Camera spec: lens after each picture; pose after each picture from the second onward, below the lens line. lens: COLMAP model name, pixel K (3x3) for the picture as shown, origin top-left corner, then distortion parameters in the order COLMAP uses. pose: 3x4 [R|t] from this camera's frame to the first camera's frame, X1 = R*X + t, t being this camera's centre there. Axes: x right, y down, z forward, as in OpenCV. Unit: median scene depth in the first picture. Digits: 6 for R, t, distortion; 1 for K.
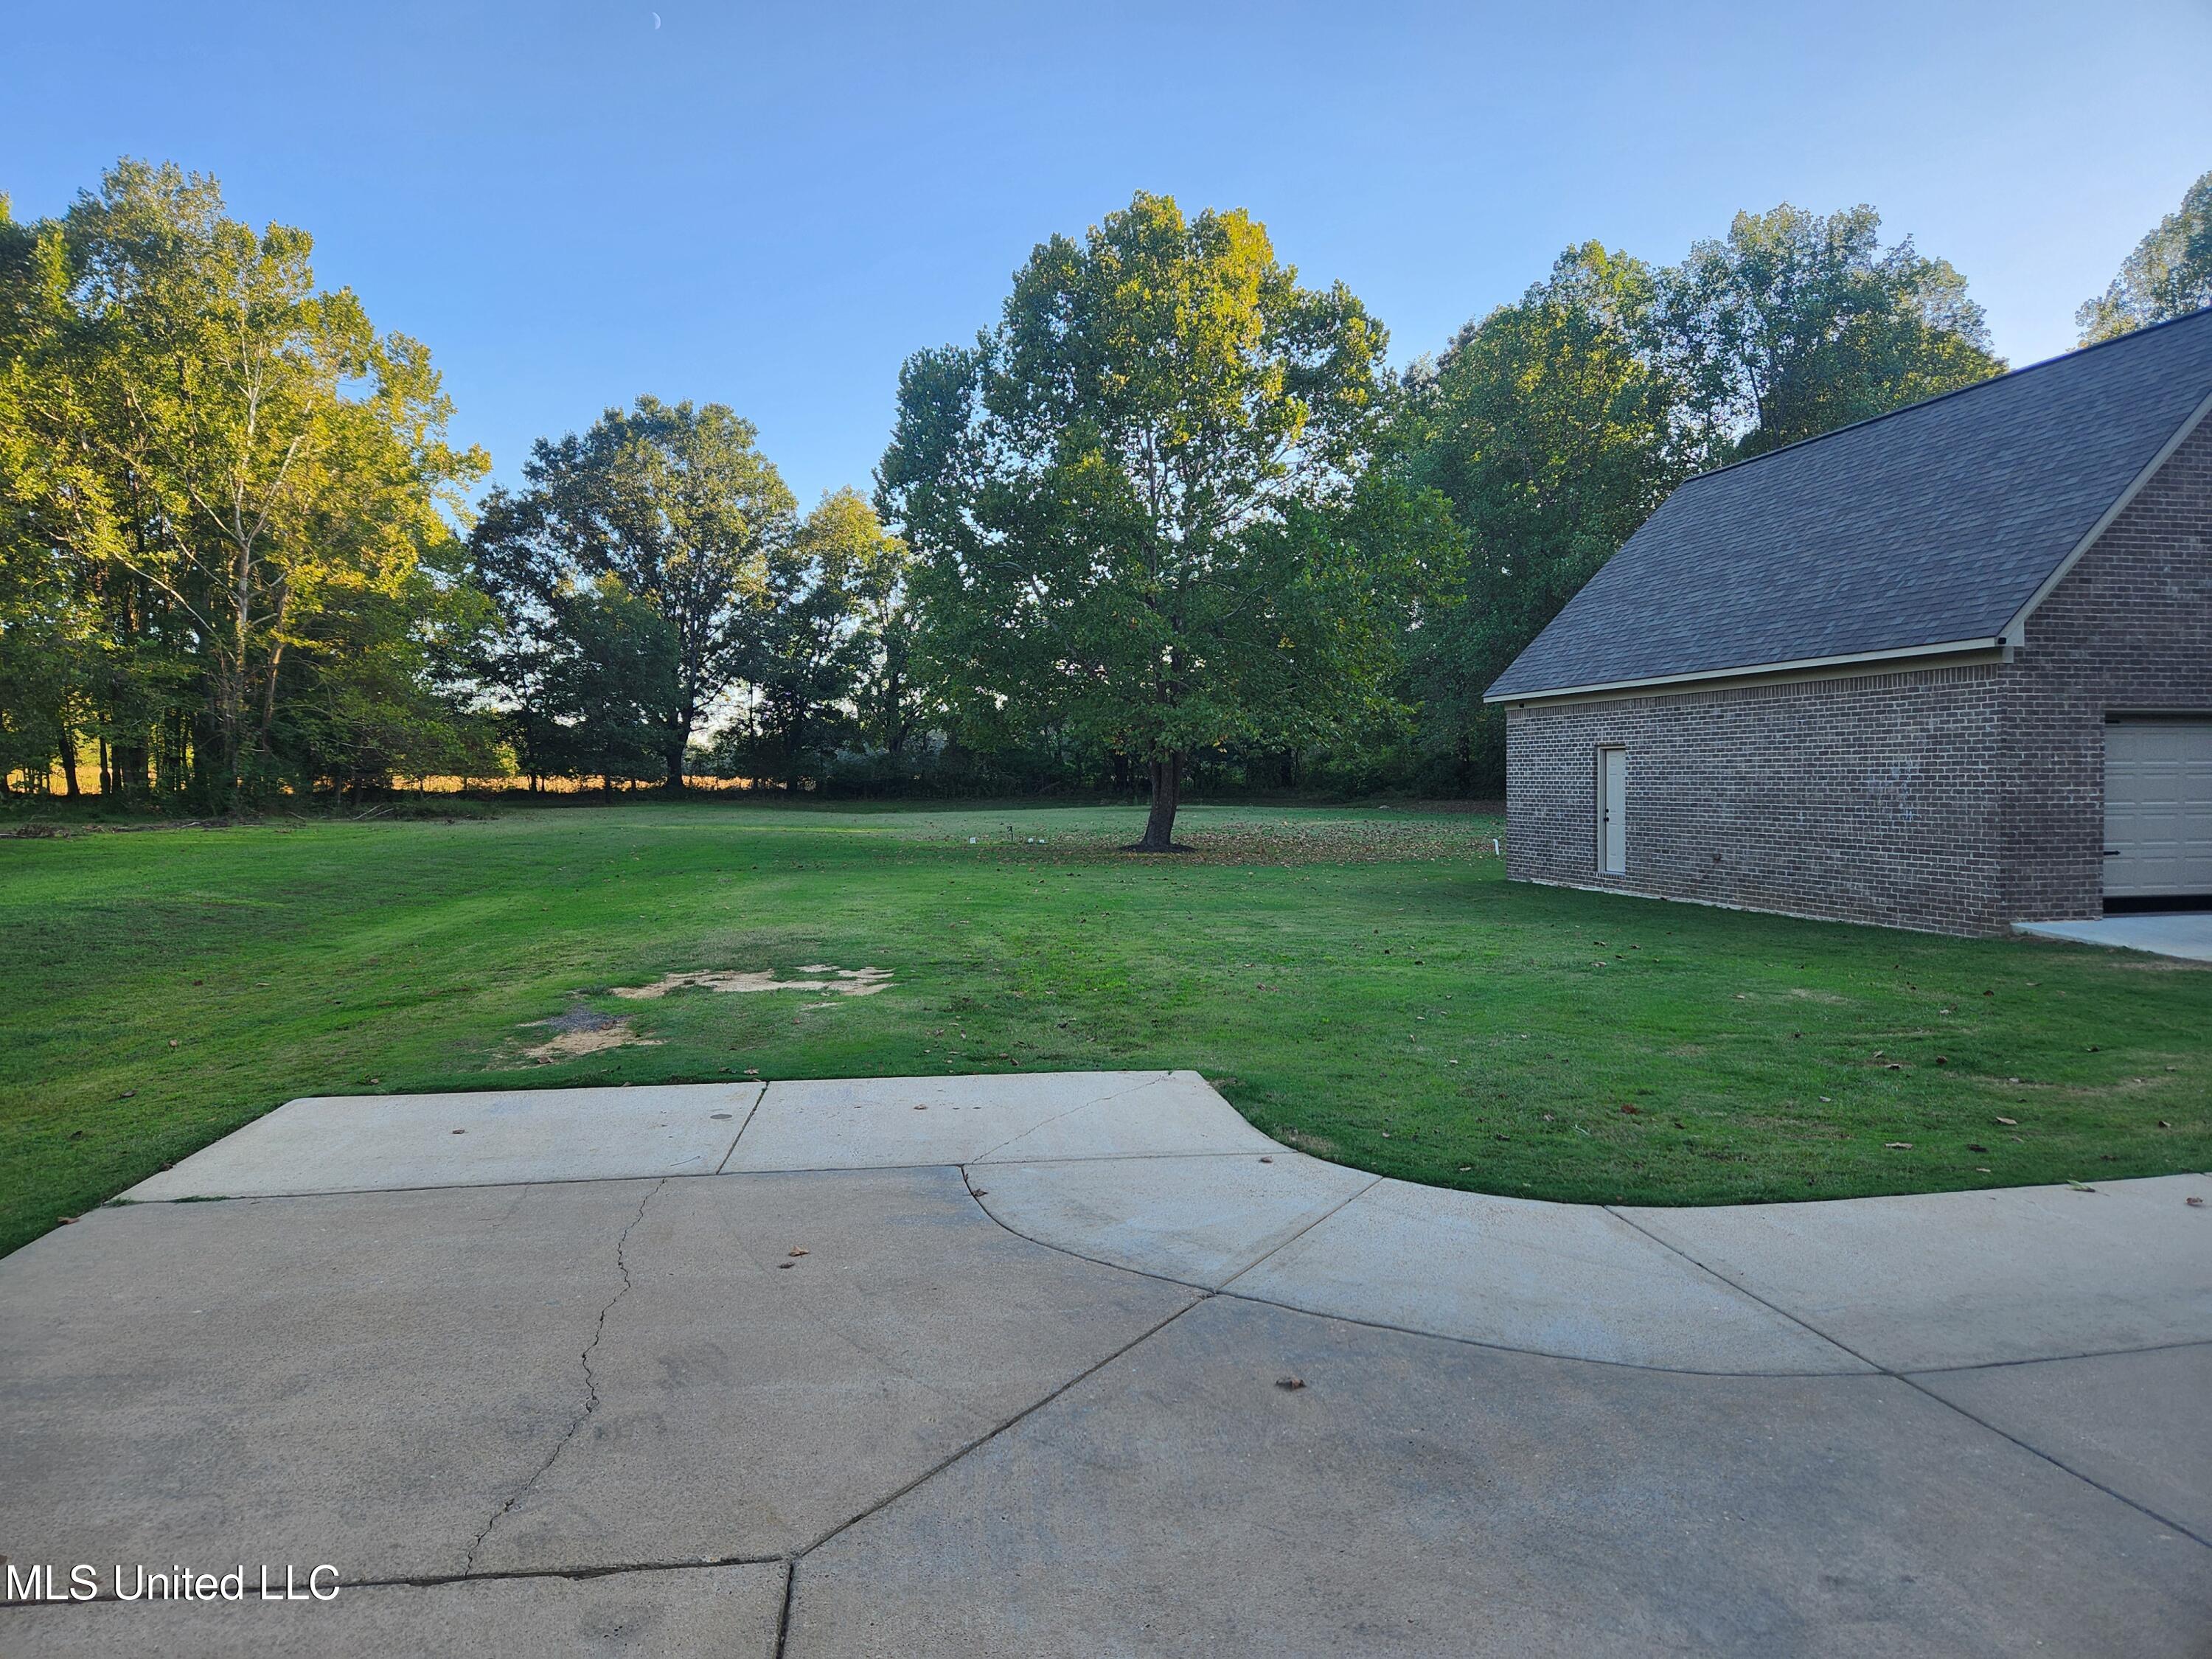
lens RADIAL K [[1521.2, 0, 1097.4], [0, 1521.2, 786.1], [0, 0, 1]] dist [0.105433, -0.093427]
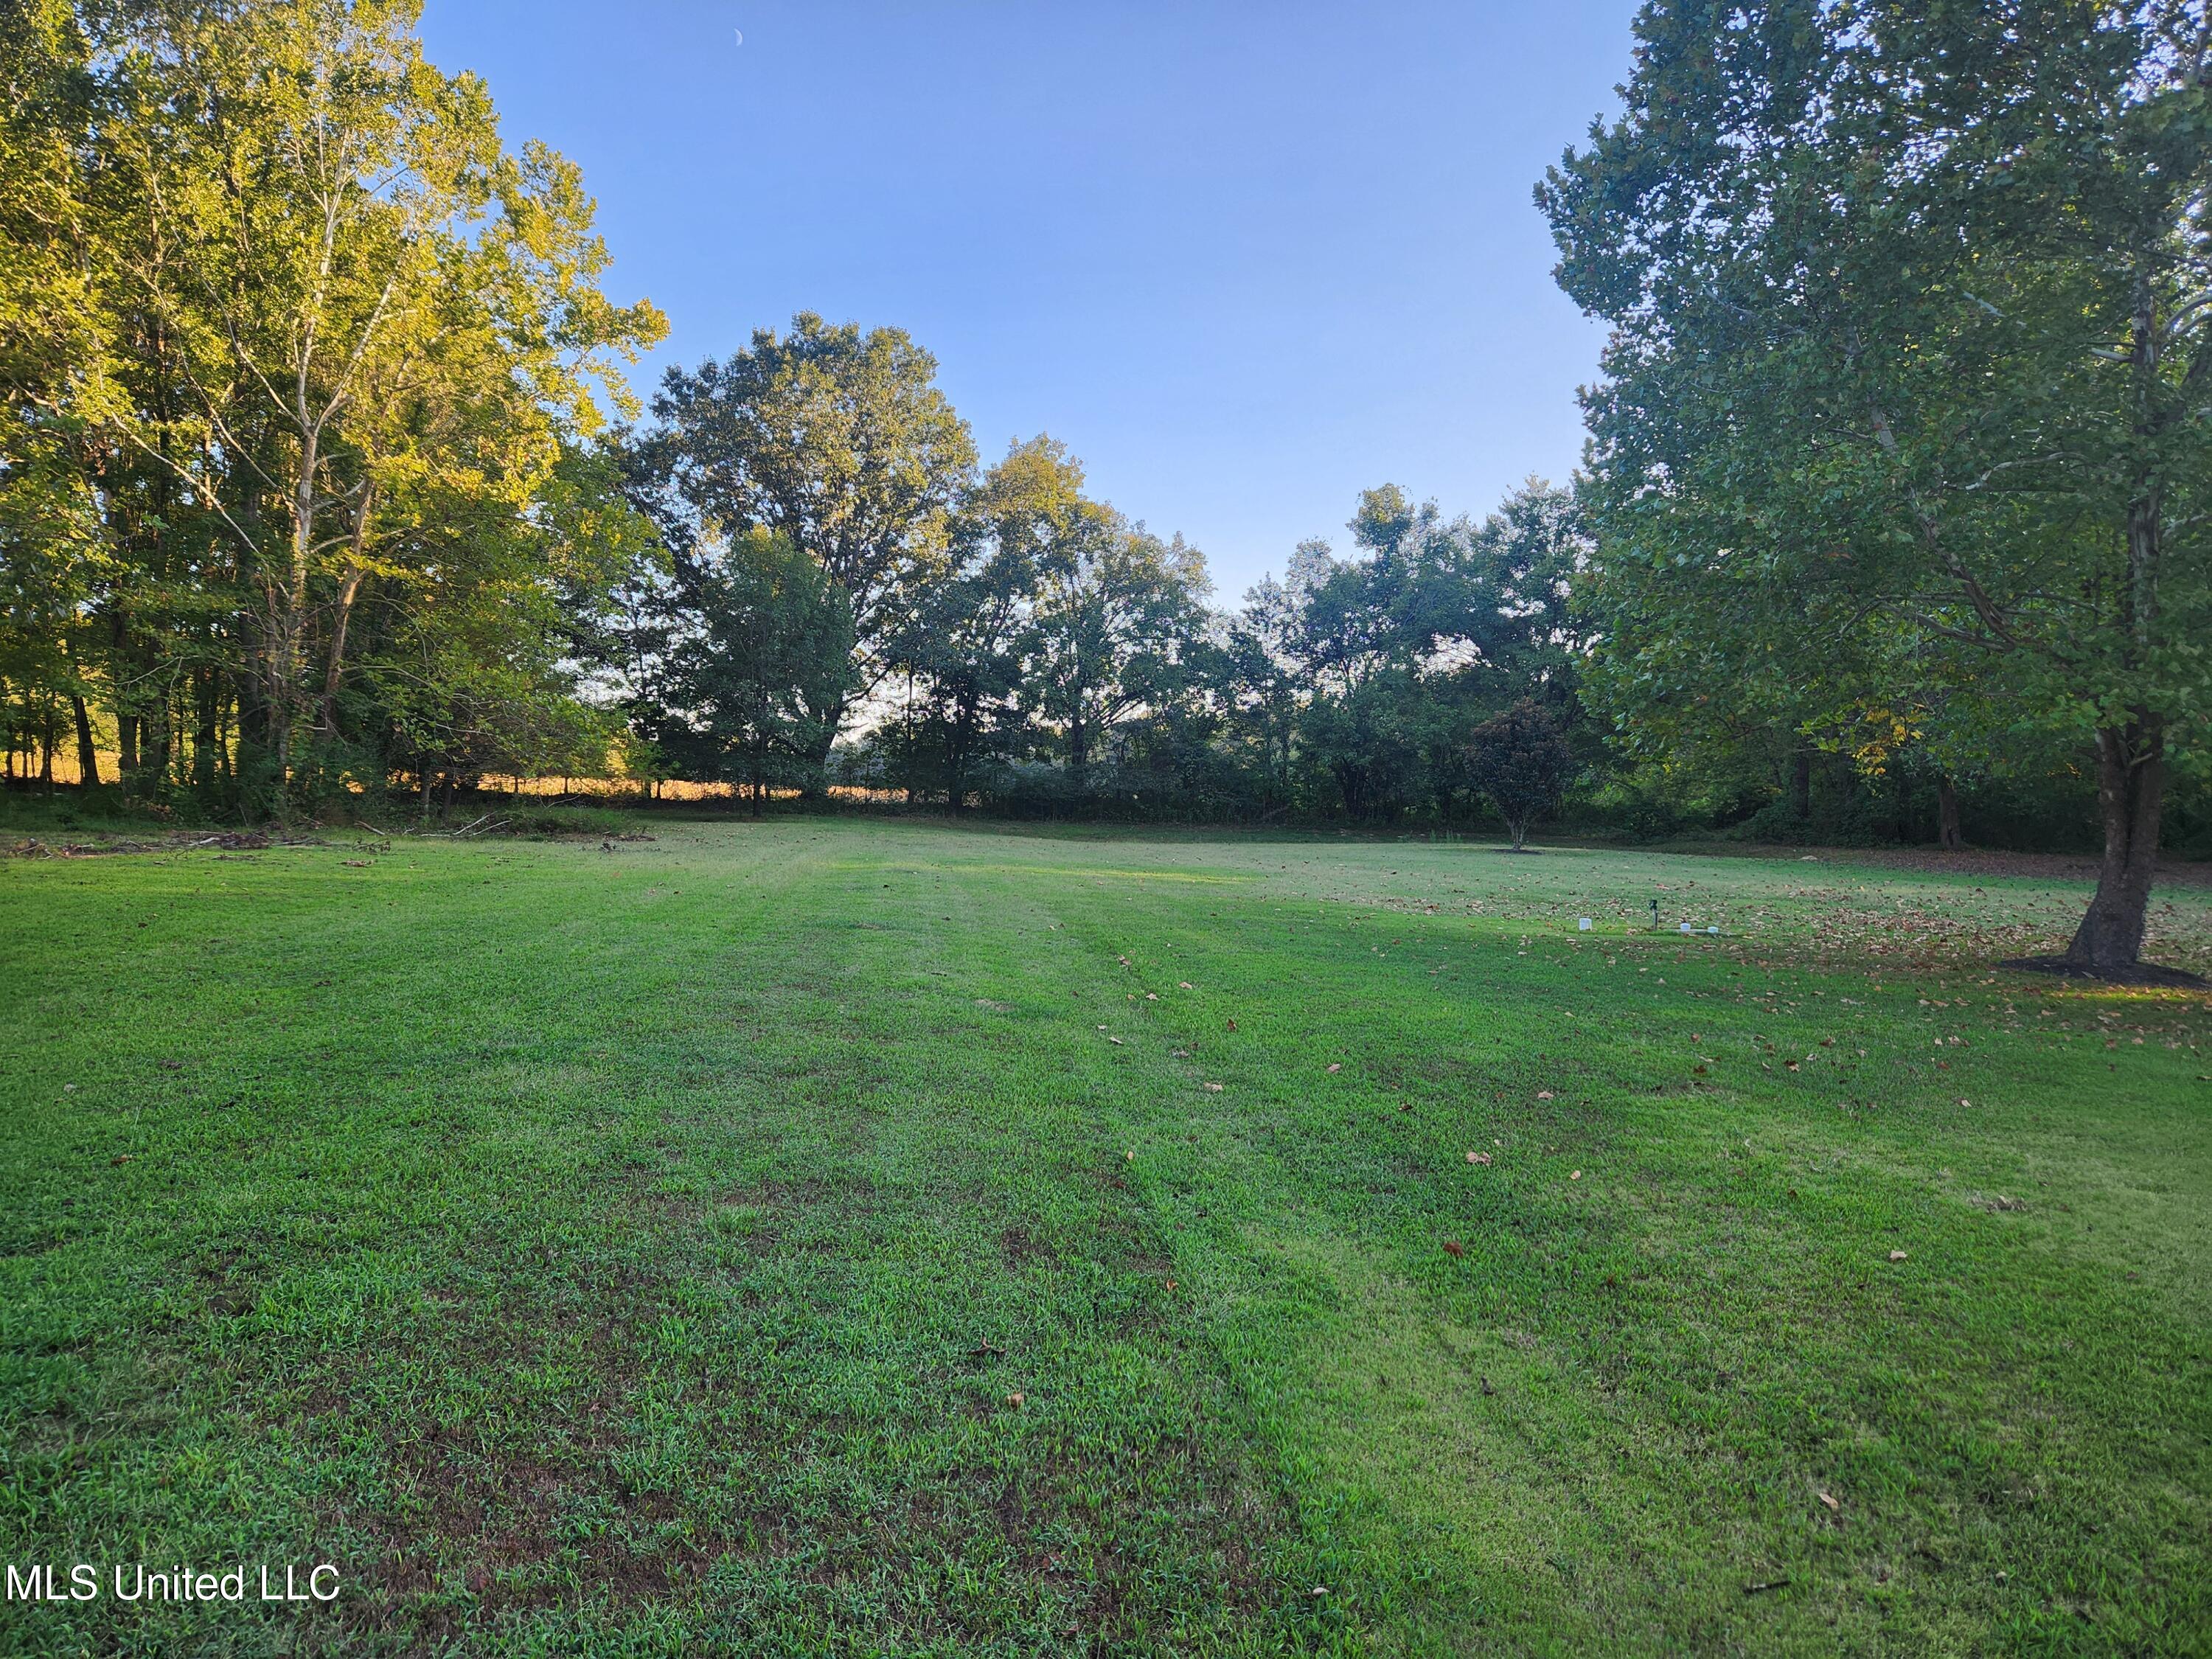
lens RADIAL K [[1536.5, 0, 1105.4], [0, 1536.5, 780.5], [0, 0, 1]] dist [0.087842, -0.079249]
pose [[0.999066, 0.032934, -0.027988, -0.114138], [-0.033403, 0.999307, -0.016447, -0.000492], [0.027427, 0.017367, 0.999473, 0.212684]]
